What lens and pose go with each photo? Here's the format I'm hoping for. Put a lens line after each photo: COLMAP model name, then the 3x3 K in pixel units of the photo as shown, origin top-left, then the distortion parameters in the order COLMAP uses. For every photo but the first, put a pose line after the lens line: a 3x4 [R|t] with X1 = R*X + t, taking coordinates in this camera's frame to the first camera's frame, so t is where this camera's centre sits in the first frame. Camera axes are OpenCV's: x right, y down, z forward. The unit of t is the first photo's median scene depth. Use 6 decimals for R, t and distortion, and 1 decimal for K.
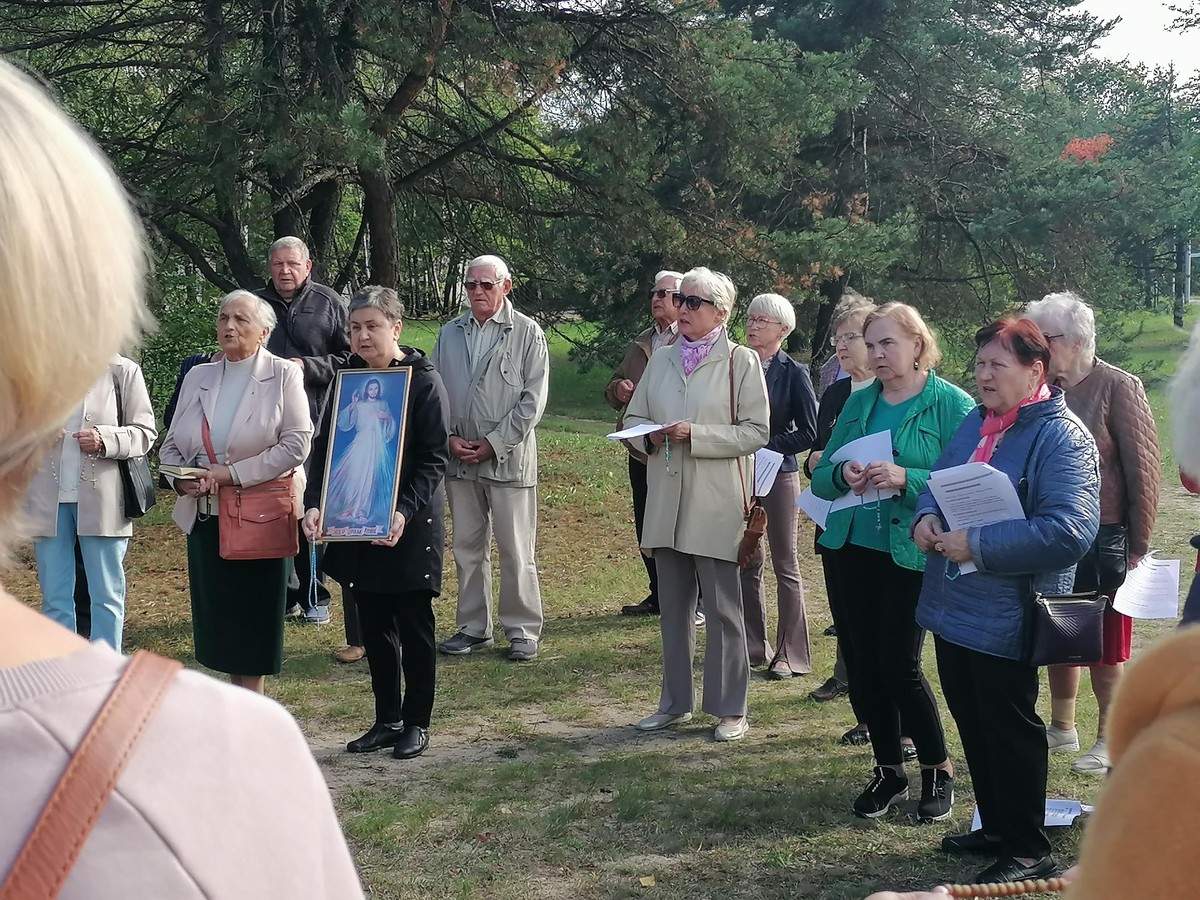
lens RADIAL K [[1835.5, 0, 596.3], [0, 1835.5, 449.9], [0, 0, 1]] dist [0.115163, 0.000000]
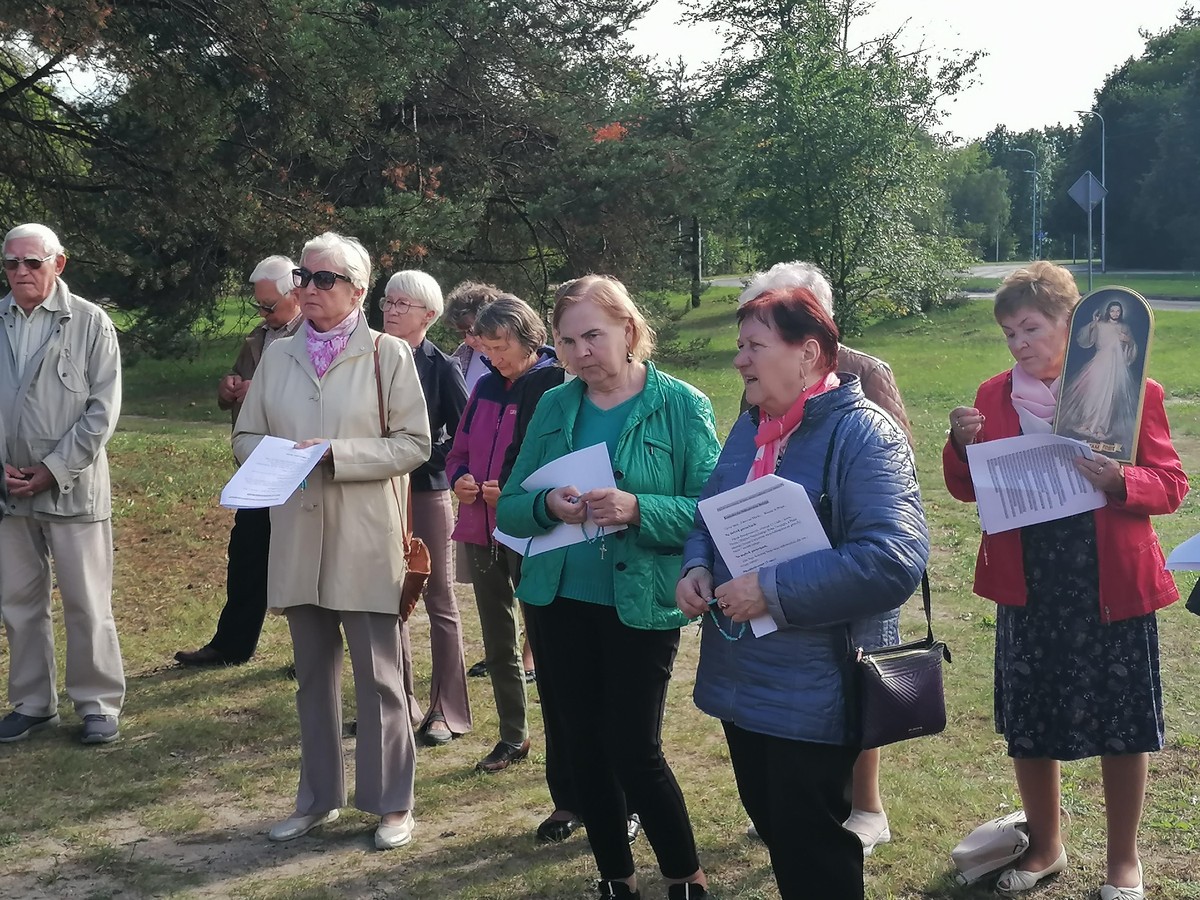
lens RADIAL K [[1826.1, 0, 588.8], [0, 1826.1, 451.4], [0, 0, 1]] dist [0.092989, 0.000000]
pose [[0.969428, -0.037463, 0.242499, -0.024709], [0.035013, 0.999283, 0.014409, -0.013649], [-0.242865, -0.005478, 0.970045, 0.195028]]
